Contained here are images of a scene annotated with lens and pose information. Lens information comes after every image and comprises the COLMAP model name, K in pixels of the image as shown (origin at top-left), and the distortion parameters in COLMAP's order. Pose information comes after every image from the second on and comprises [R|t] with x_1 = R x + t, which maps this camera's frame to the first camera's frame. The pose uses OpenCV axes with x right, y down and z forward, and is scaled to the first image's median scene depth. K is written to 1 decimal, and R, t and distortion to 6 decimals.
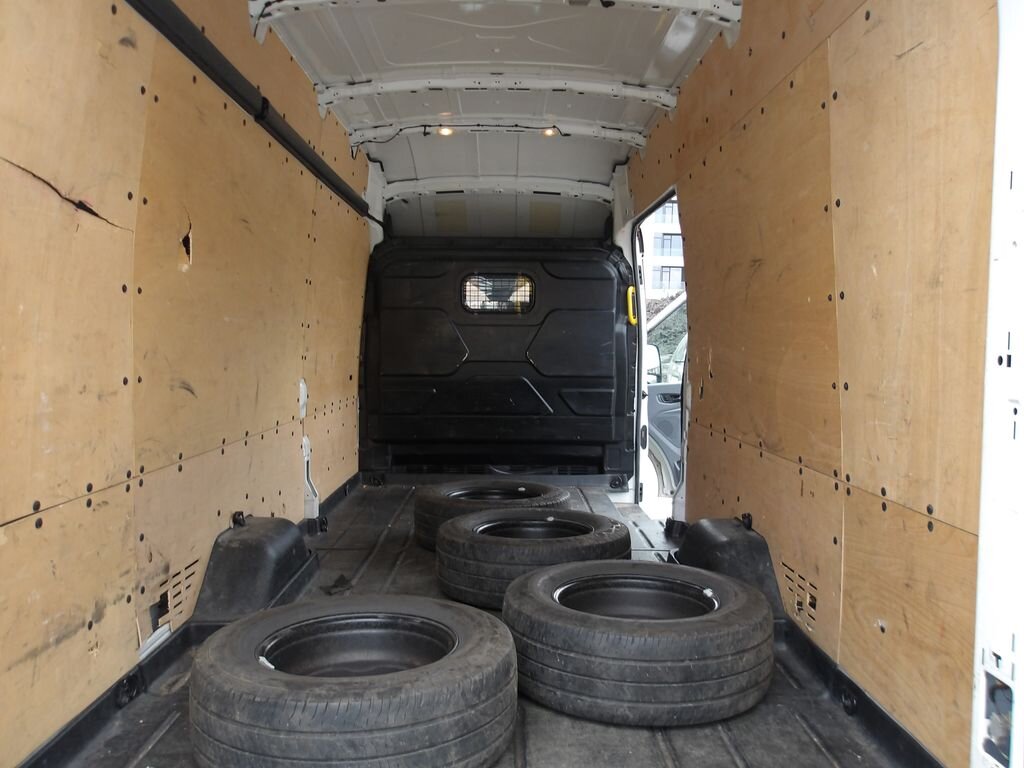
lens RADIAL K [[849.7, 0, 509.7], [0, 849.7, 373.2], [0, 0, 1]] dist [0.006614, 0.090316]
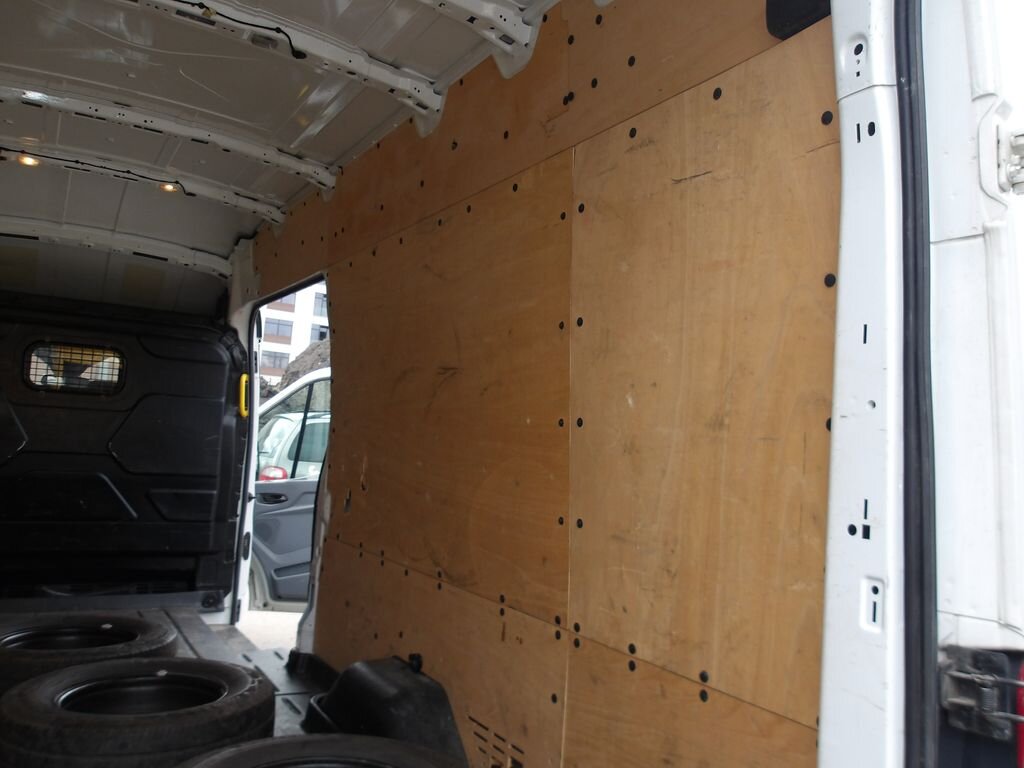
lens RADIAL K [[852.8, 0, 506.4], [0, 852.8, 378.7], [0, 0, 1]] dist [0.020251, -0.008022]
pose [[0.874325, 0.083074, 0.478179, -0.065123], [-0.037843, 0.993912, -0.103477, -0.022595], [-0.483864, 0.072376, 0.872145, 0.133867]]
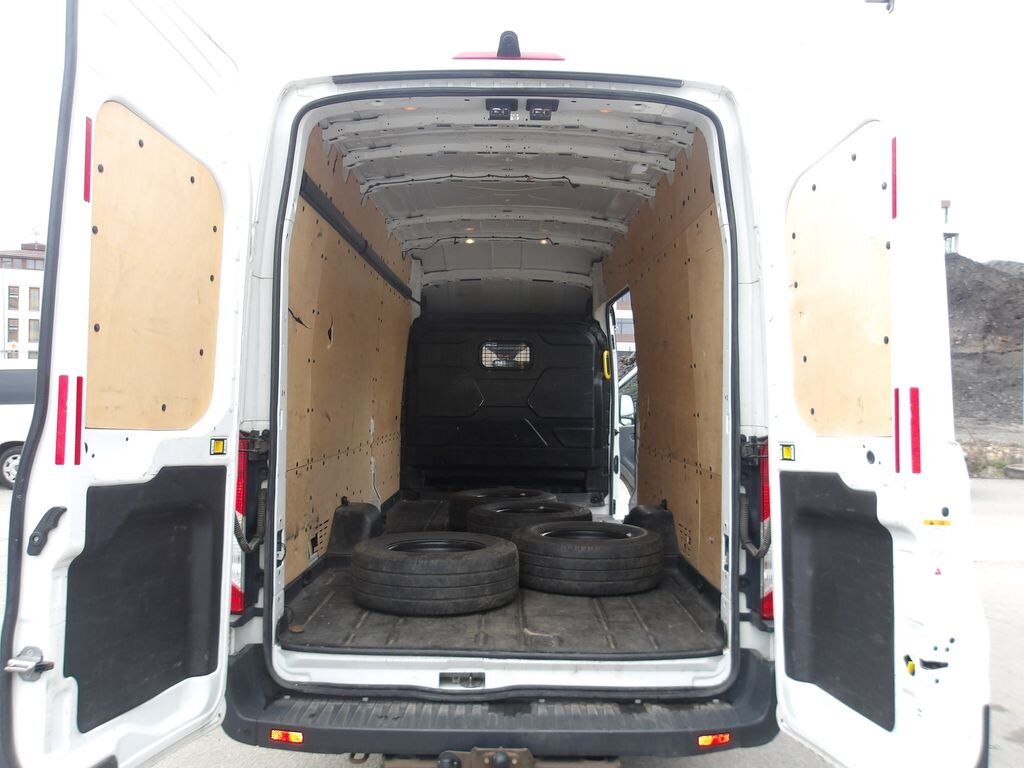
lens RADIAL K [[834.7, 0, 508.7], [0, 834.7, 378.1], [0, 0, 1]] dist [0.003942, -0.008990]
pose [[0.999972, 0.004041, -0.006350, -0.001953], [-0.004389, 0.998431, -0.055815, 0.021503], [0.006115, 0.055841, 0.998421, -0.448174]]
